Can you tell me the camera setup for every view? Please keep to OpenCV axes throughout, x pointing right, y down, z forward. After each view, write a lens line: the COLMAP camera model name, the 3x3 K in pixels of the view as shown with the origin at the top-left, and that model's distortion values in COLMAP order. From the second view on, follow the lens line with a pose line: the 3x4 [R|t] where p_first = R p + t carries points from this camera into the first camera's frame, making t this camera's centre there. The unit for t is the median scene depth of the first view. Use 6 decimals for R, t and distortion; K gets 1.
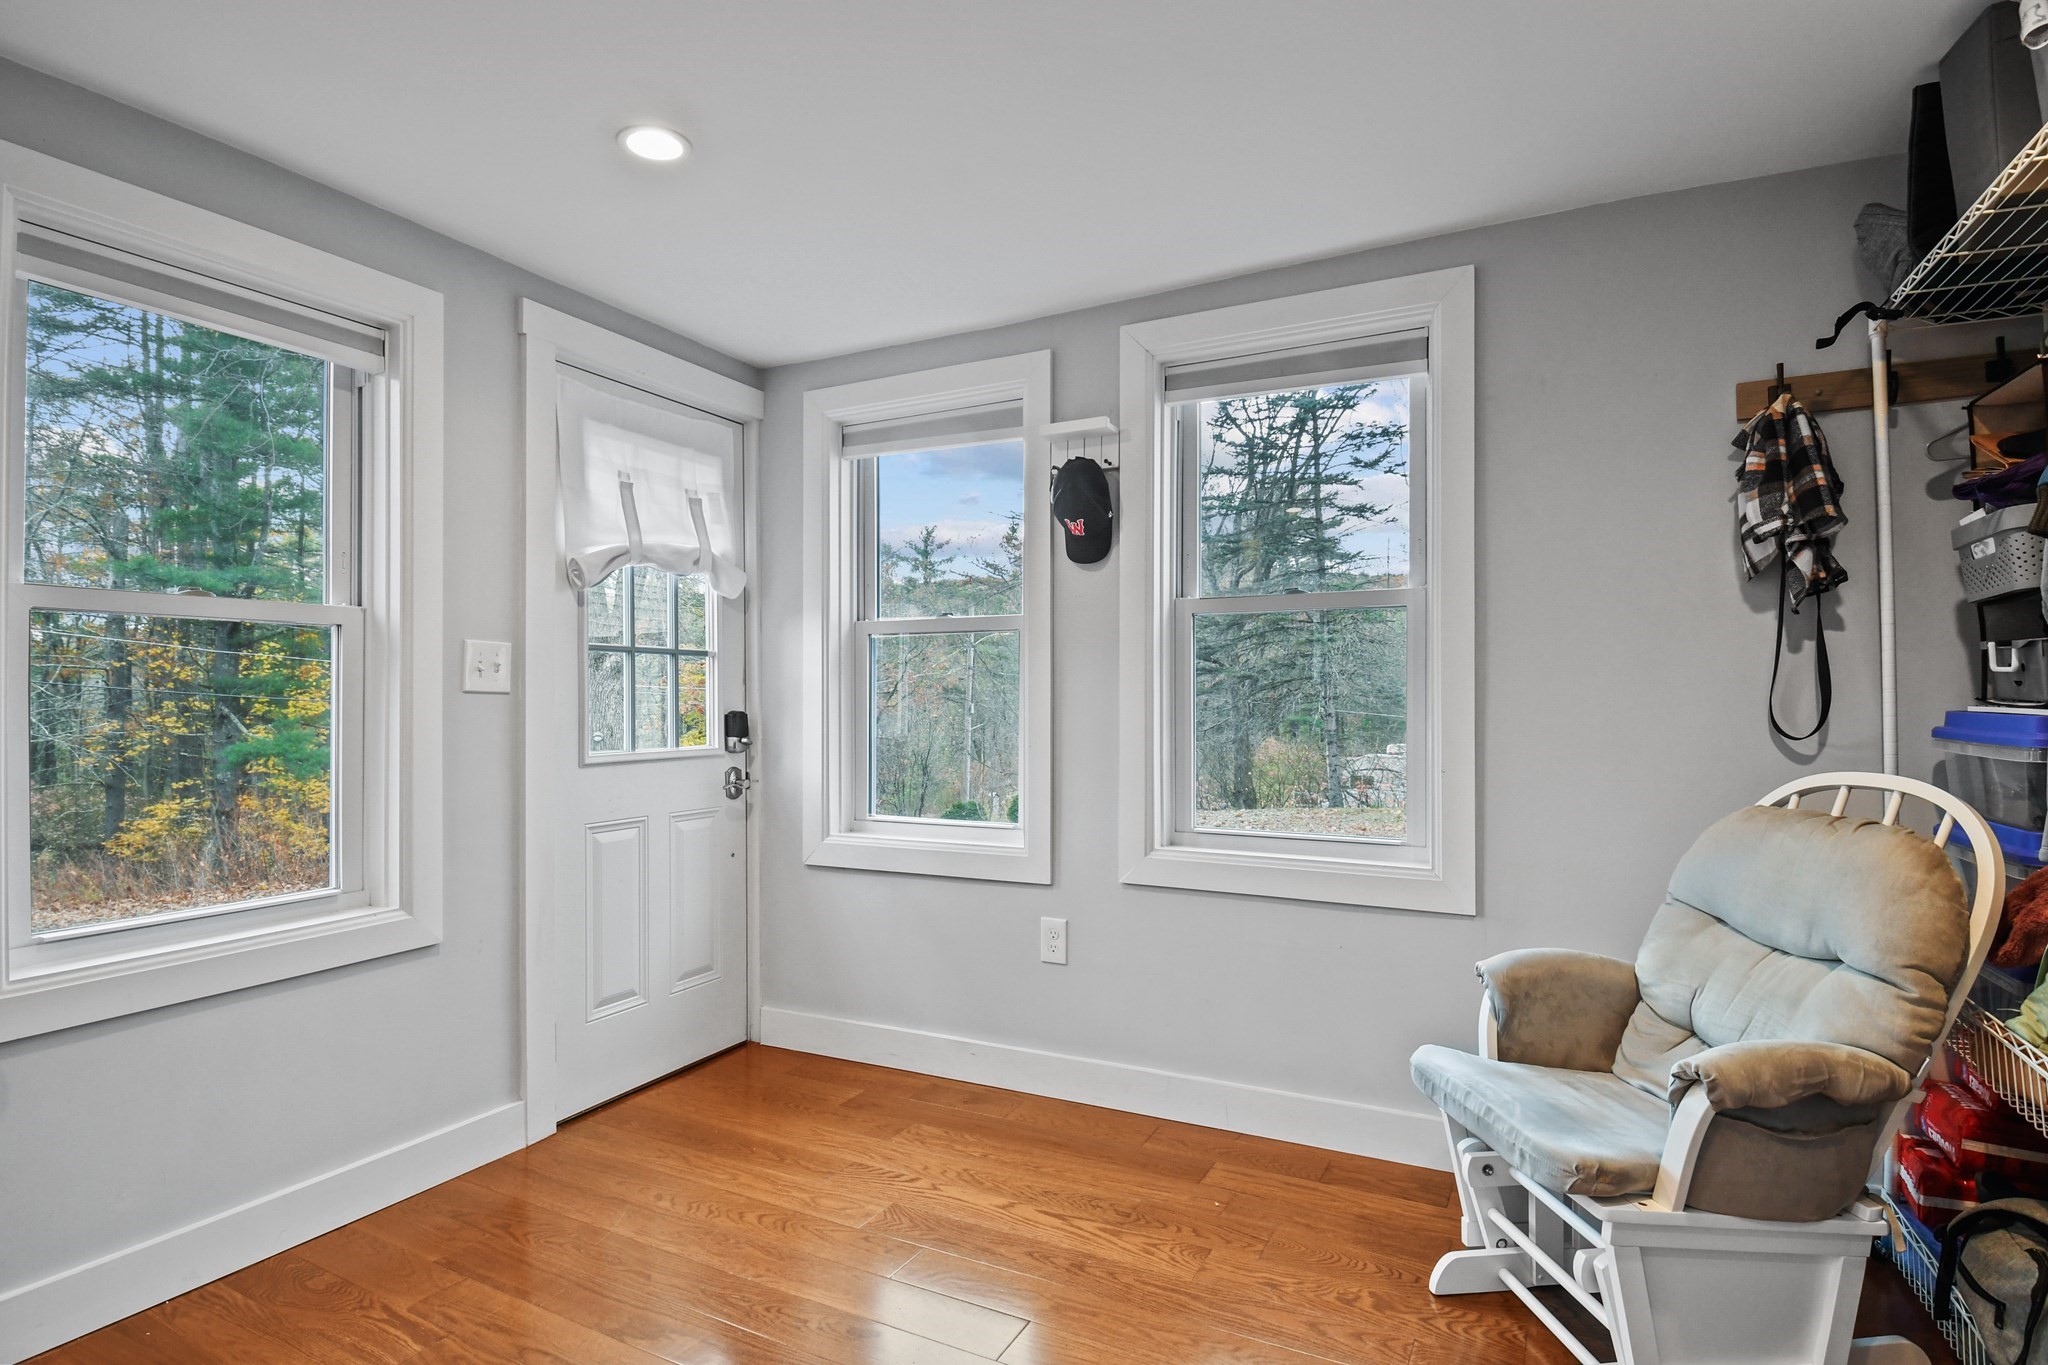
lens RADIAL K [[1025.7, 0, 1027.6], [0, 1025.7, 684.1], [0, 0, 1]] dist [-0.033333, -0.002038]
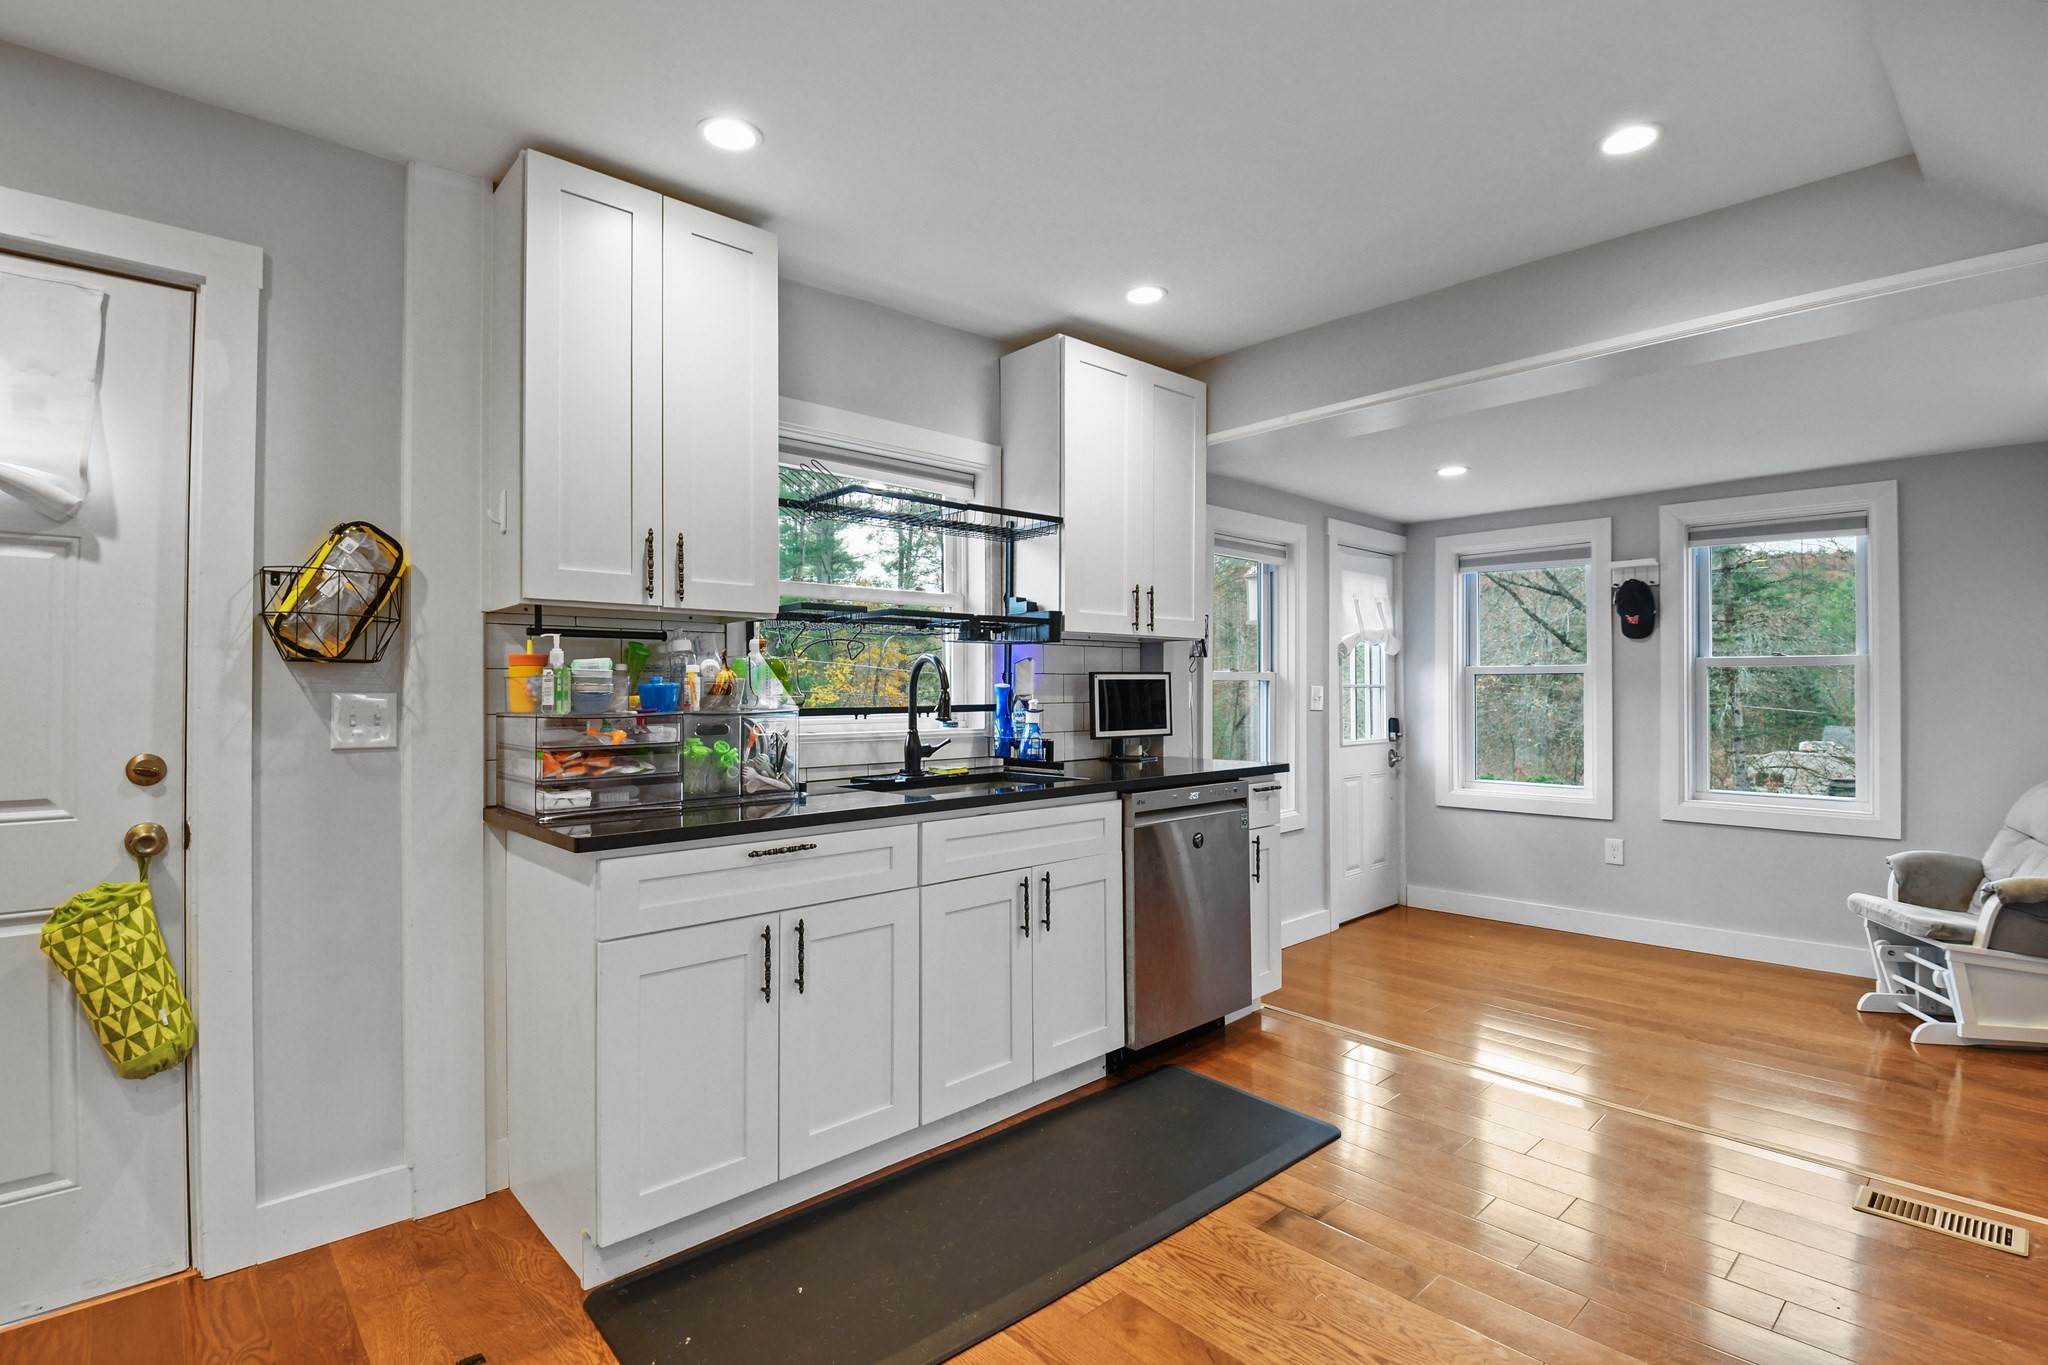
lens RADIAL K [[953.8, 0, 1015.9], [0, 953.8, 682.8], [0, 0, 1]] dist [-0.037108, -0.002948]
pose [[0.935266, -0.000877, -0.353945, -0.452774], [0.003634, 0.999968, 0.007125, -0.071231], [0.353927, -0.007950, 0.935239, -1.126334]]
